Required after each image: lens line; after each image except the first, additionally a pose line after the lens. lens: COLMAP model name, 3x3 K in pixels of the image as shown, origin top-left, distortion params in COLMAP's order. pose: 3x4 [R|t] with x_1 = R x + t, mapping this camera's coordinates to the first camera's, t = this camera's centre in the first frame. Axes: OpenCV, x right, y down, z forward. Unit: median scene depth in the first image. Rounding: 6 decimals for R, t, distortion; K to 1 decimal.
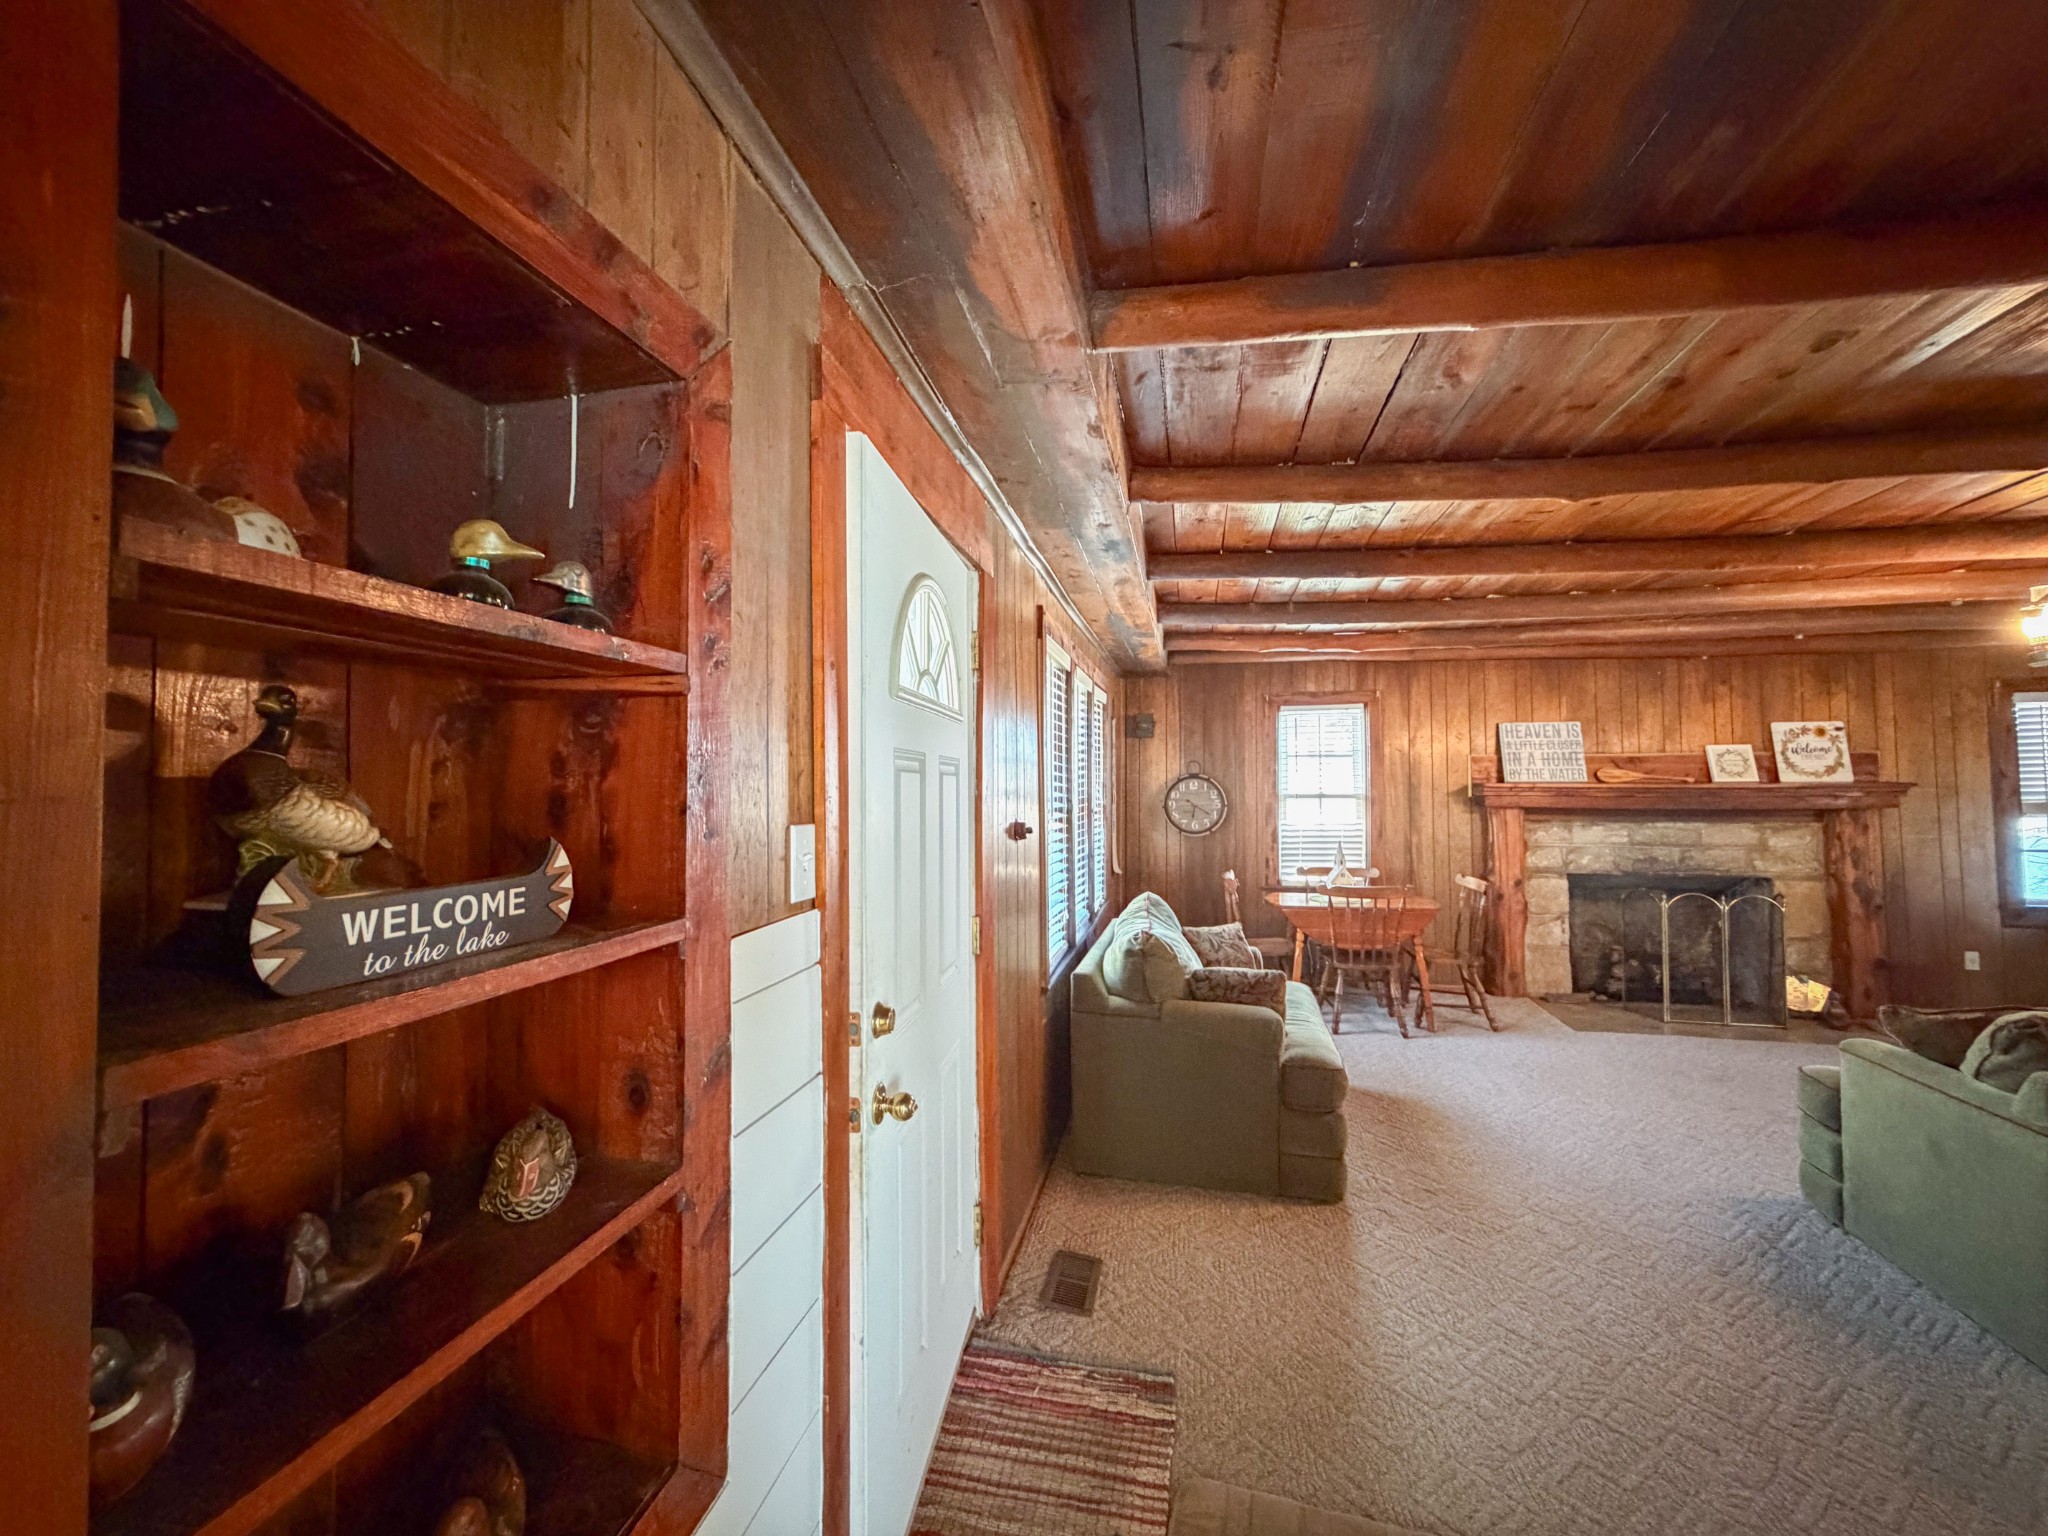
lens RADIAL K [[823.1, 0, 1023.8], [0, 823.1, 762.6], [0, 0, 1]] dist [-0.000019, -0.000142]
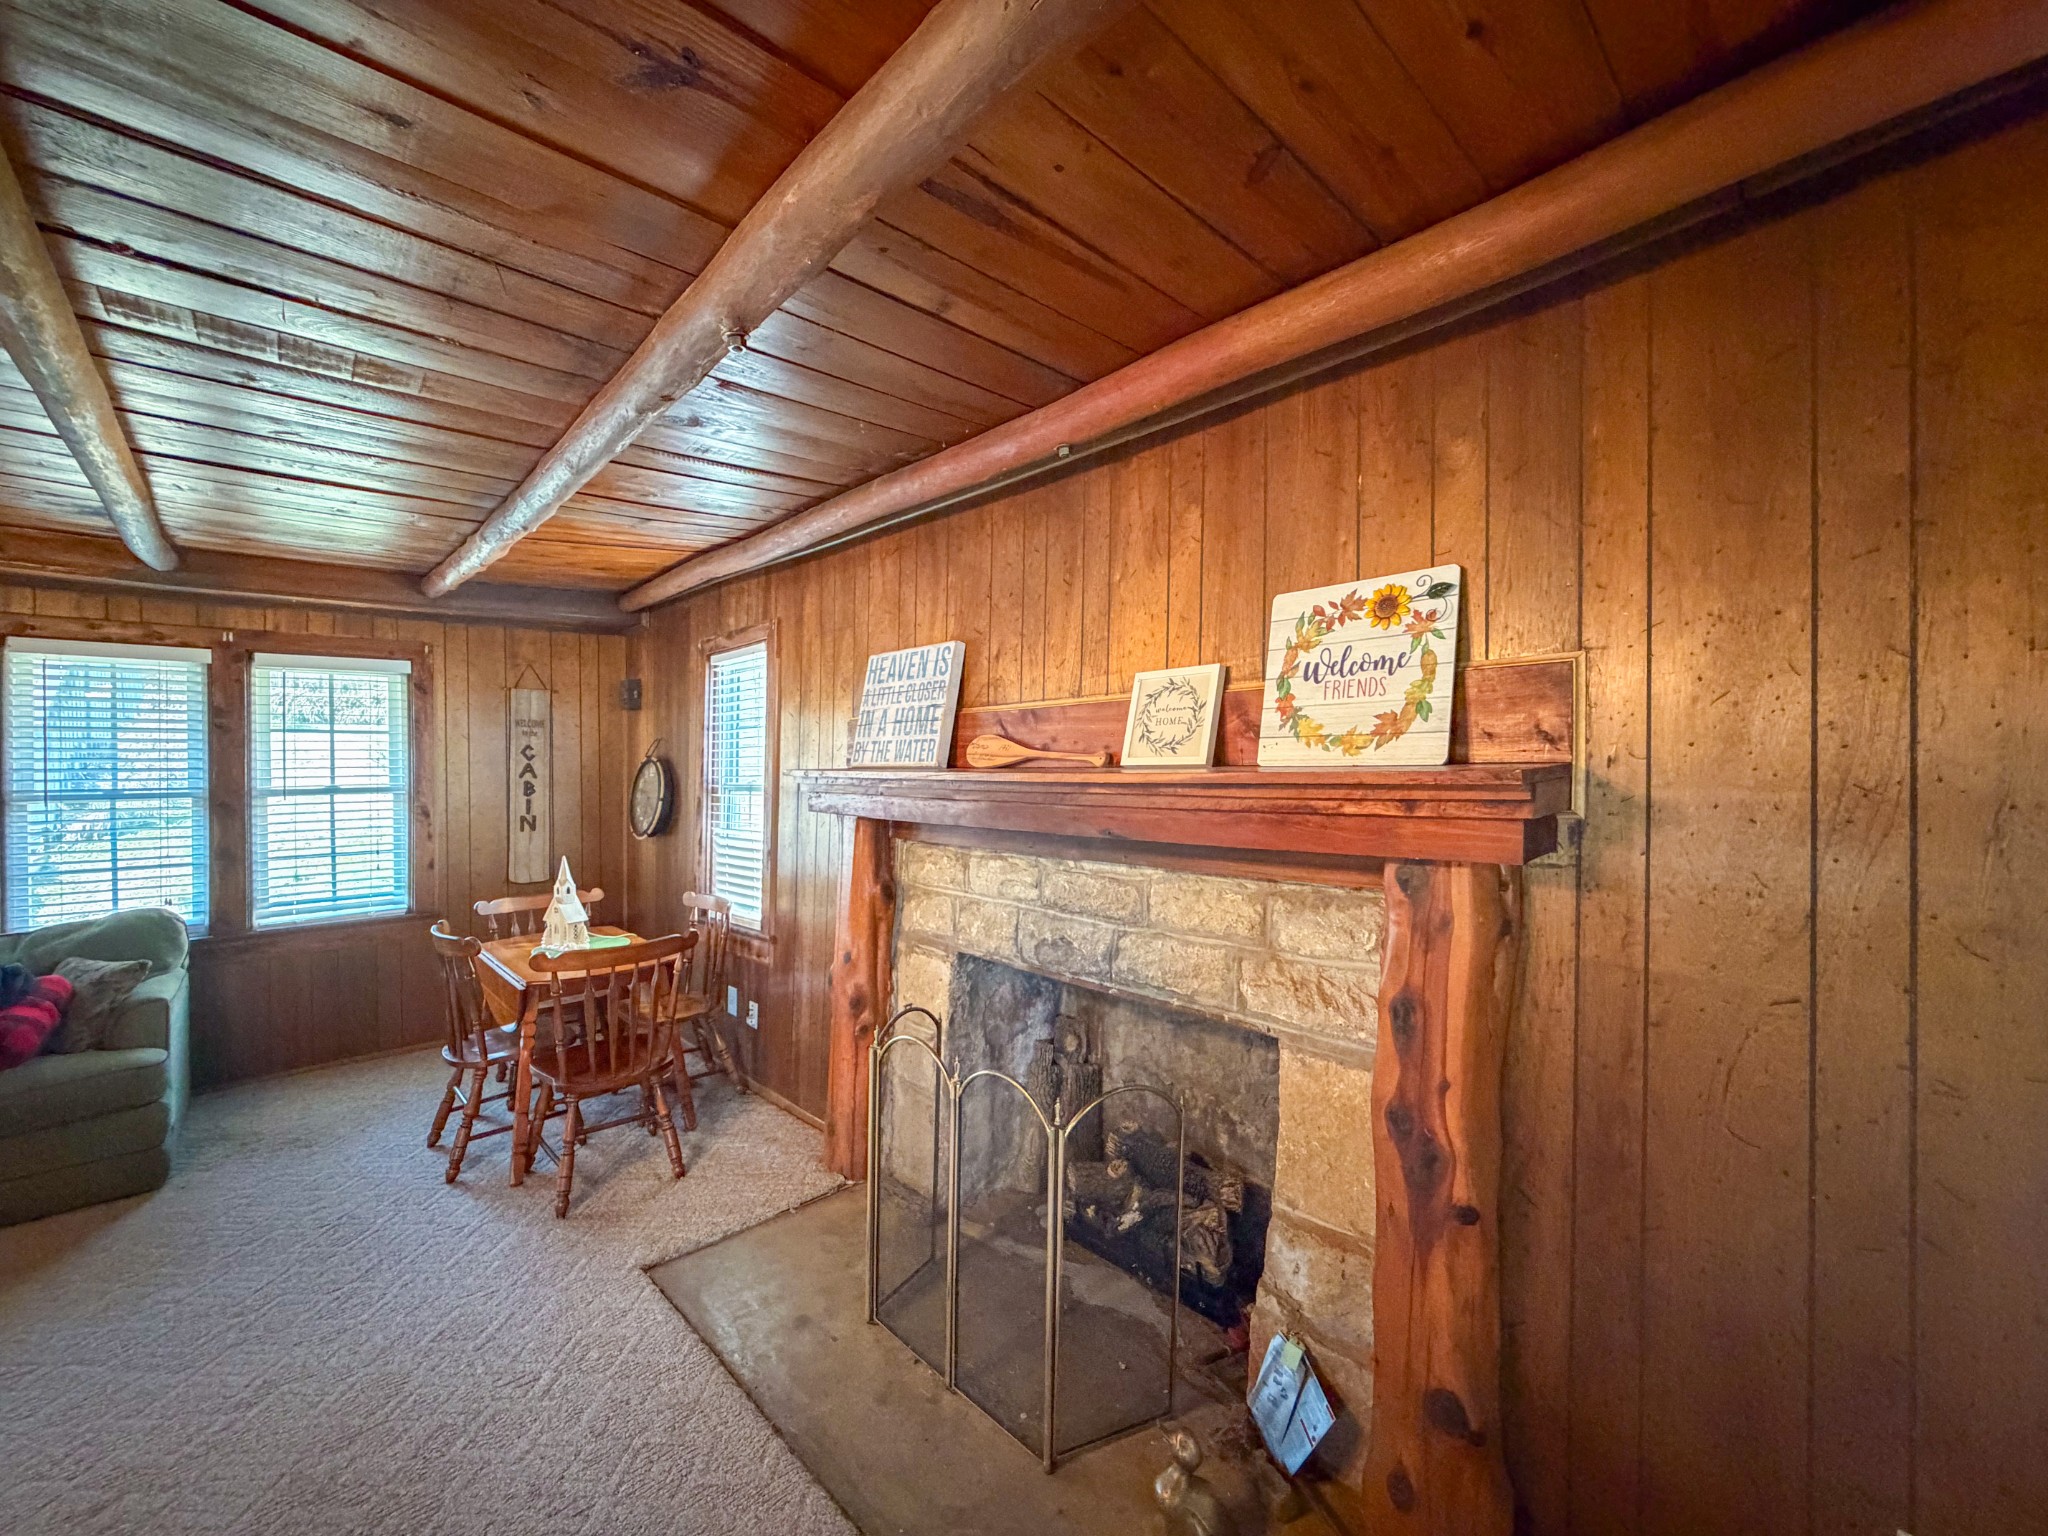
lens RADIAL K [[823.1, 0, 1024.4], [0, 823.1, 765.3], [0, 0, 1]] dist [-0.000019, -0.000142]
pose [[0.822724, -0.002235, -0.568437, 1.021984], [0.020149, 0.999479, 0.025233, 0.012383], [0.568084, -0.032213, 0.822340, 0.653944]]
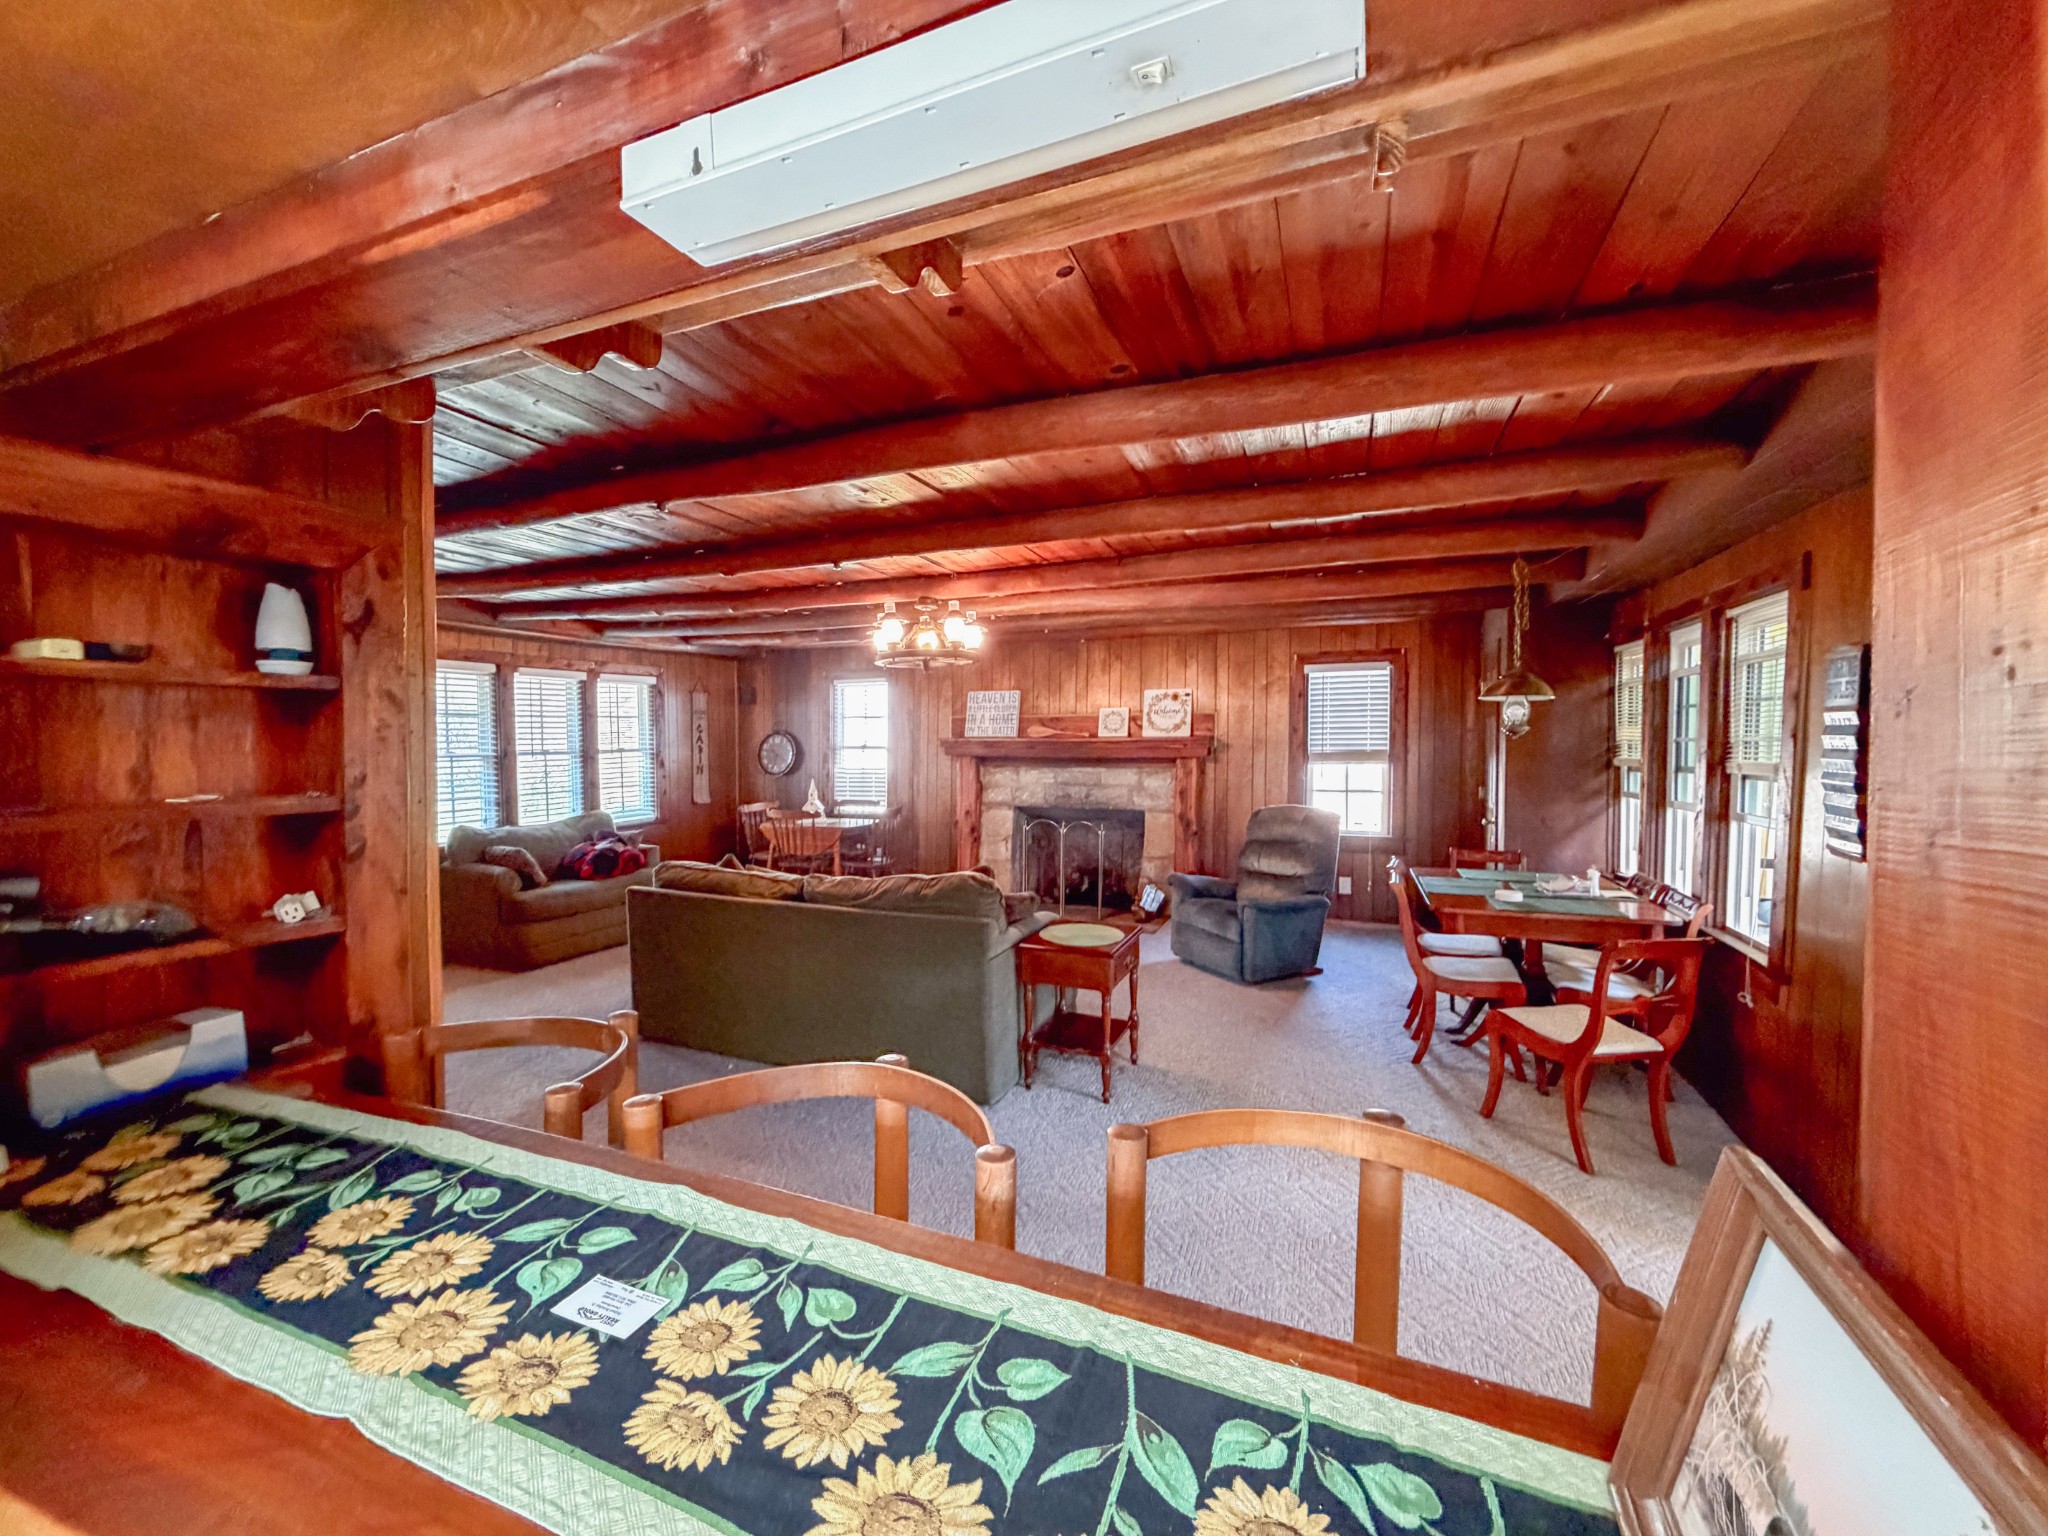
lens RADIAL K [[823.1, 0, 1022.6], [0, 823.1, 765.5], [0, 0, 1]] dist [-0.000019, -0.000142]
pose [[0.983202, 0.004033, -0.182474, 0.958495], [0.007863, 0.997892, 0.064423, -0.015359], [0.182350, -0.064775, 0.981098, -0.296565]]
